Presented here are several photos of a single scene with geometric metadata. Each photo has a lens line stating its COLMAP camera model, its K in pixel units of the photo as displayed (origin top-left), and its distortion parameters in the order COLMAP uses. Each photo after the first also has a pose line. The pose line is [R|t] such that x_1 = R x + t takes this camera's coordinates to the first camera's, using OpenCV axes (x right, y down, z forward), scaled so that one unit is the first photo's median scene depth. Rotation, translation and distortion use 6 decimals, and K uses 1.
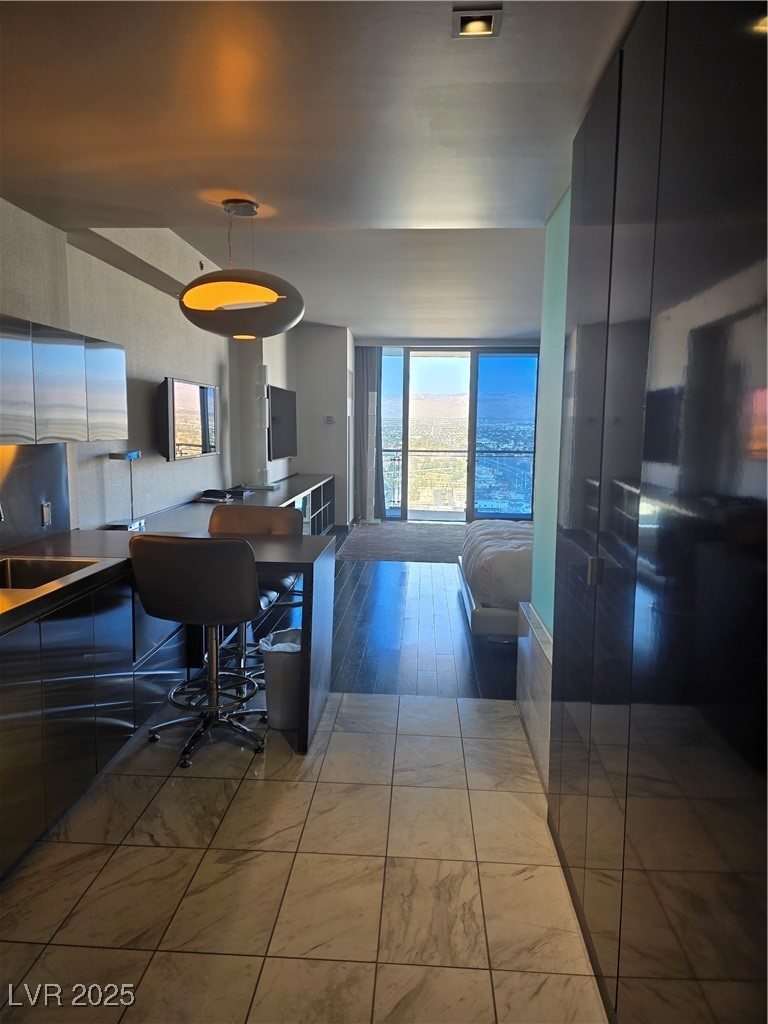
lens RADIAL K [[691.4, 0, 383.1], [0, 691.4, 509.2], [0, 0, 1]] dist [0.041549, -0.030699]
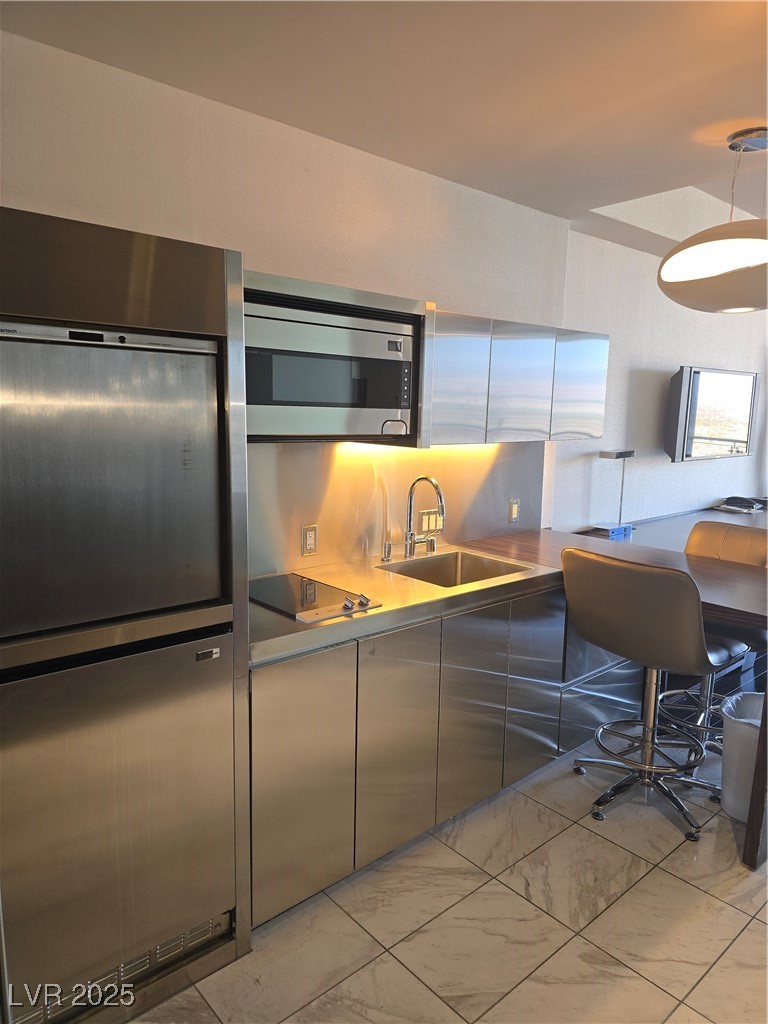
lens RADIAL K [[691.4, 0, 382.6], [0, 691.4, 515.4], [0, 0, 1]] dist [0.041549, -0.030699]
pose [[0.705812, 0.113375, -0.699268, 0.068377], [-0.097112, 0.993276, 0.063023, -0.026038], [0.701711, 0.023425, 0.712076, 0.133310]]
